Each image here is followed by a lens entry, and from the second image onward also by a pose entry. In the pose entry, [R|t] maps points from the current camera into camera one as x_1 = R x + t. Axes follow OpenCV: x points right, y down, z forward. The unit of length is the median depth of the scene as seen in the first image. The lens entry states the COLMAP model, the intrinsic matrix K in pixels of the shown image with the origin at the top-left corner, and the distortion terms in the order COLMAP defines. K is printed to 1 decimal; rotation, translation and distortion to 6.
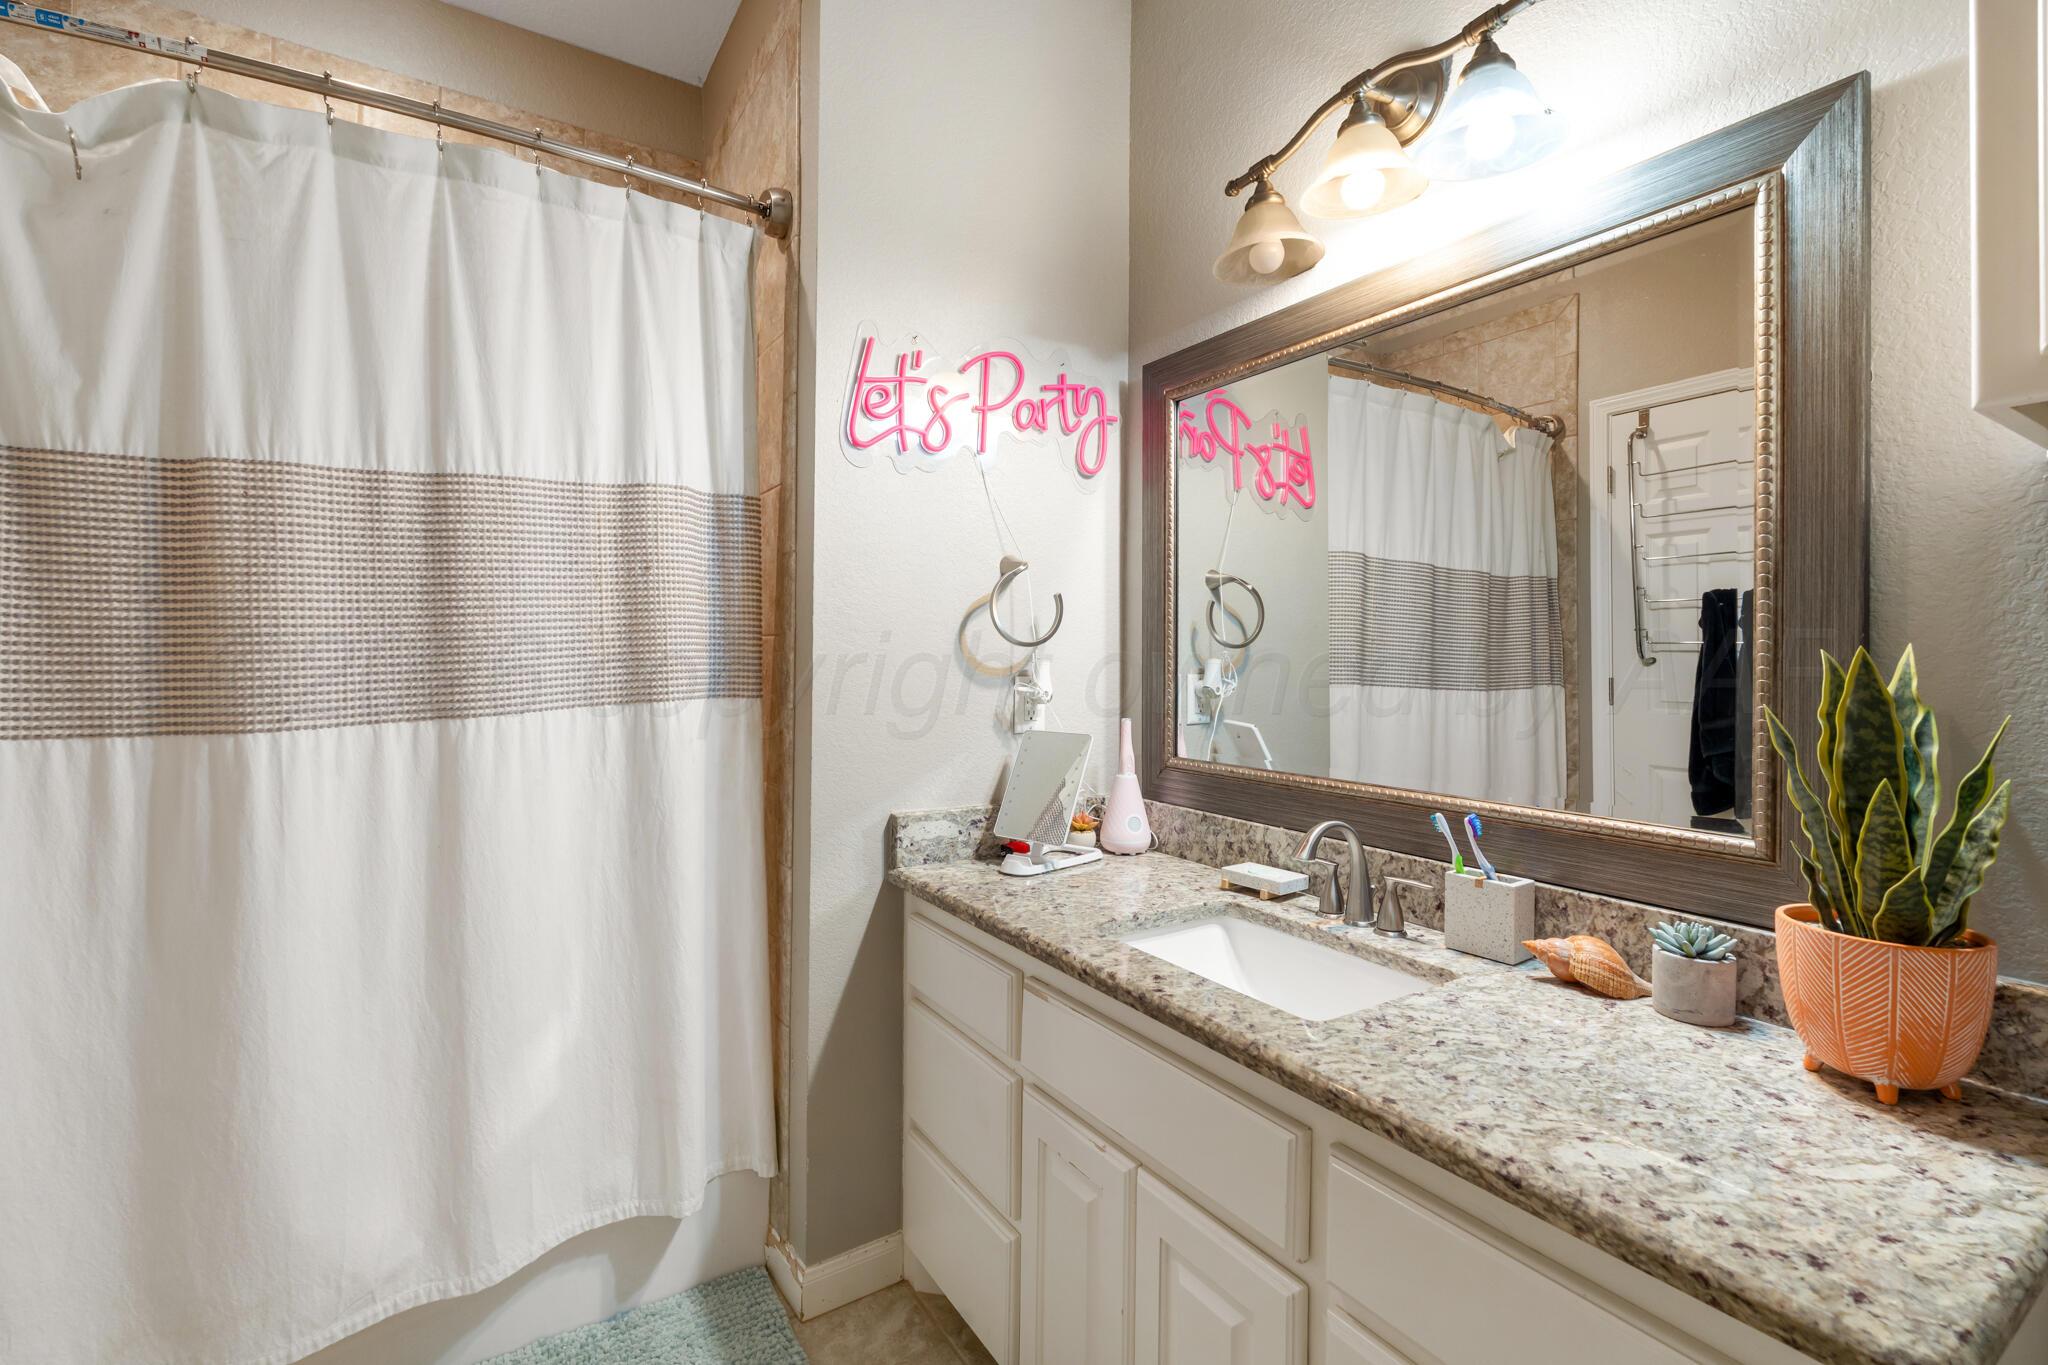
lens RADIAL K [[904.5, 0, 1029.0], [0, 904.5, 661.3], [0, 0, 1]] dist [0.000407, -0.004411]
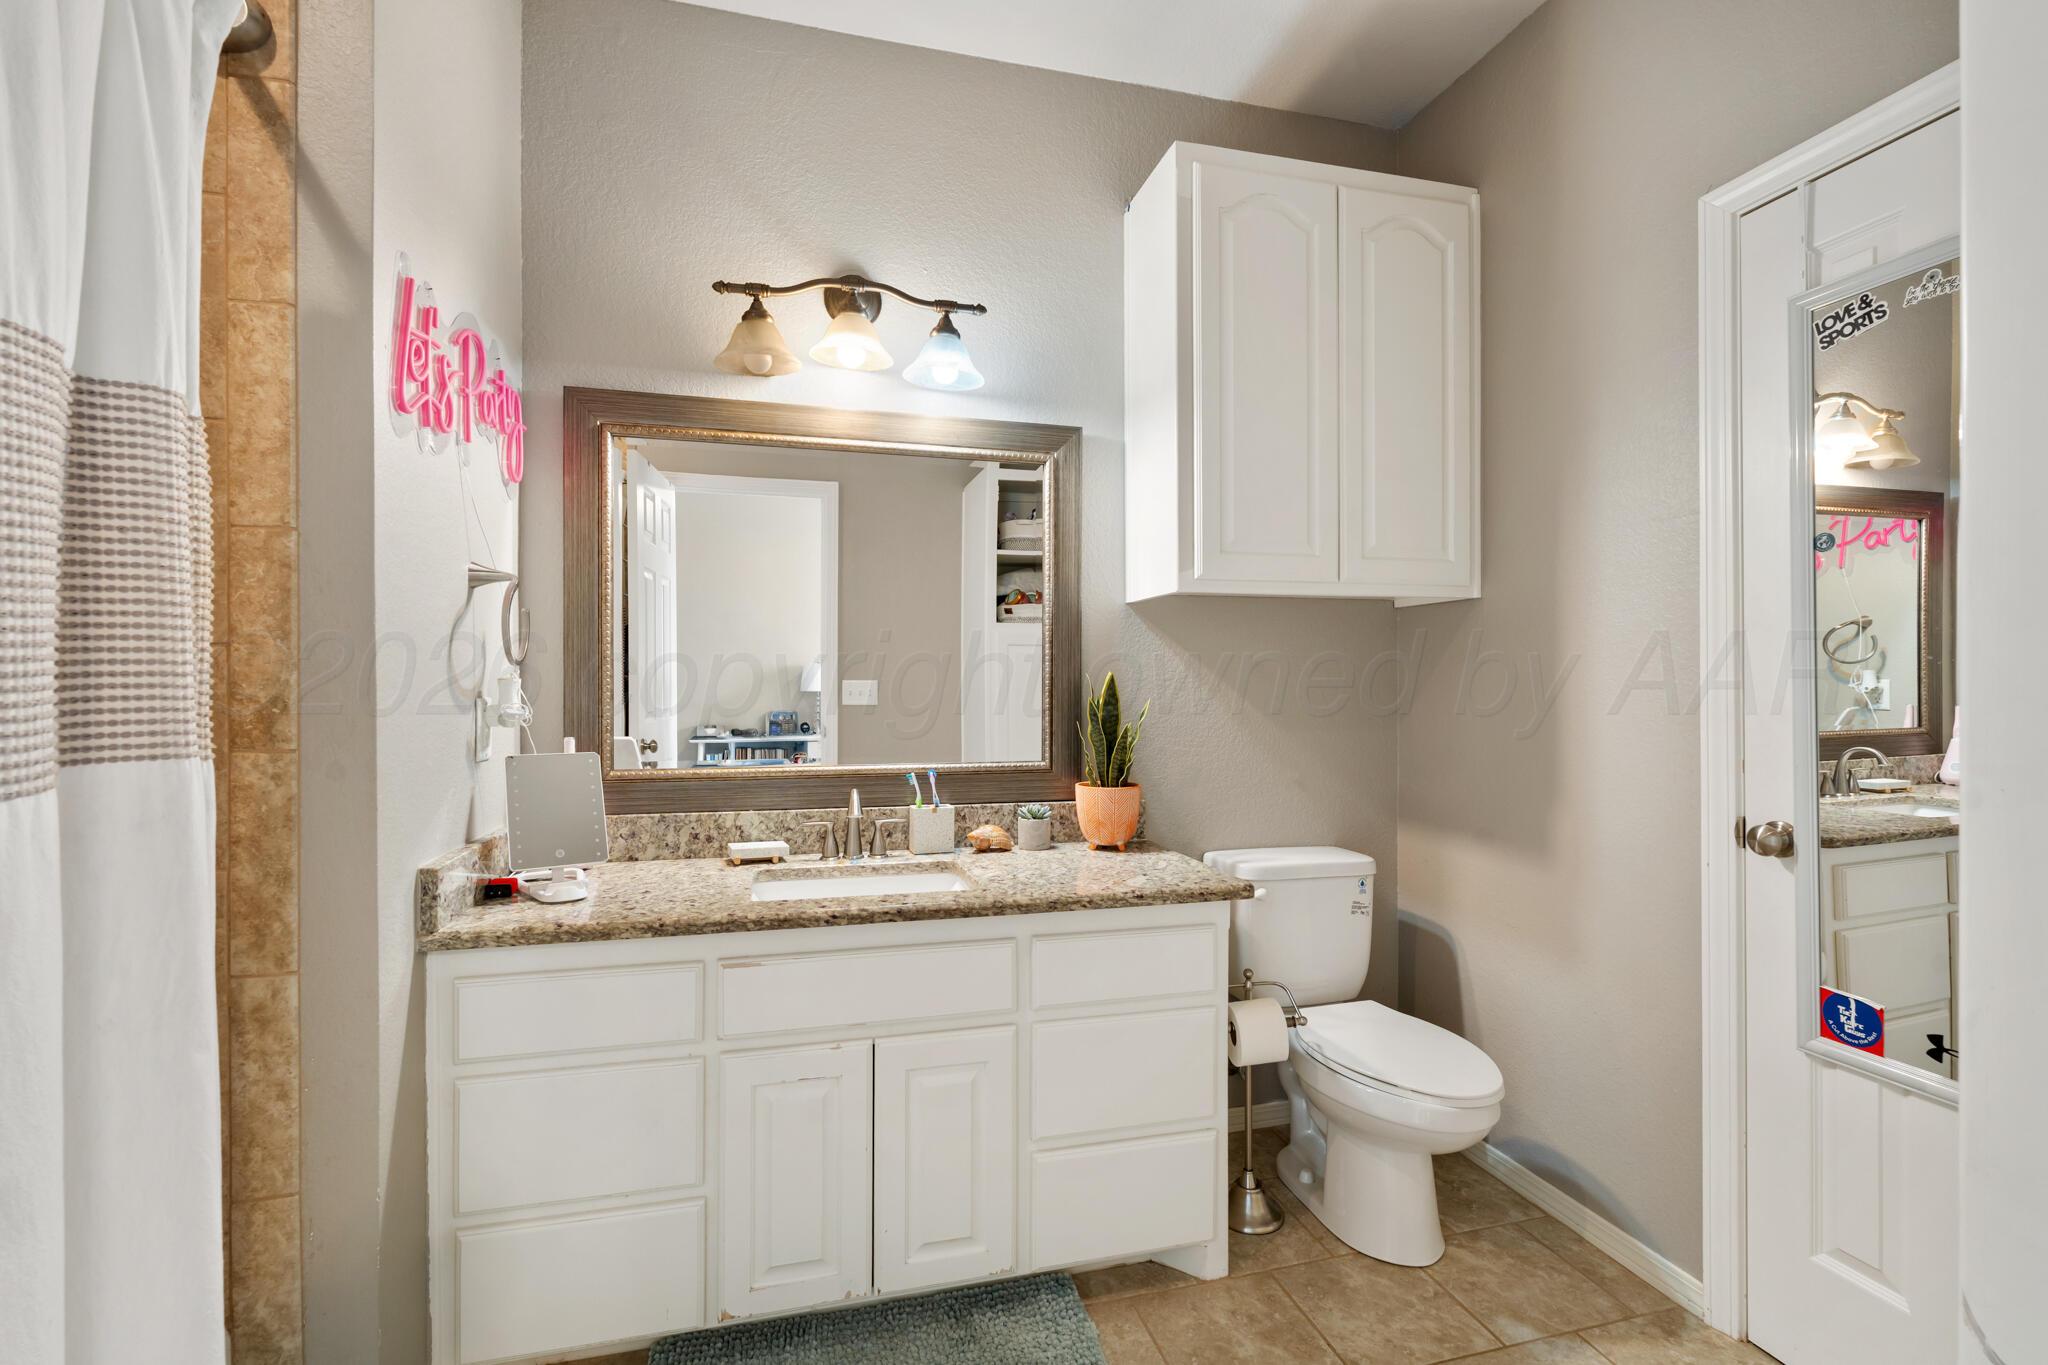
lens RADIAL K [[904.5, 0, 1032.6], [0, 904.5, 683.9], [0, 0, 1]] dist [0.000407, -0.004411]
pose [[0.299188, -0.005852, 0.954176, -0.972745], [0.001325, 0.999983, 0.005718, -0.000370], [-0.954193, -0.000447, 0.299191, 0.295130]]
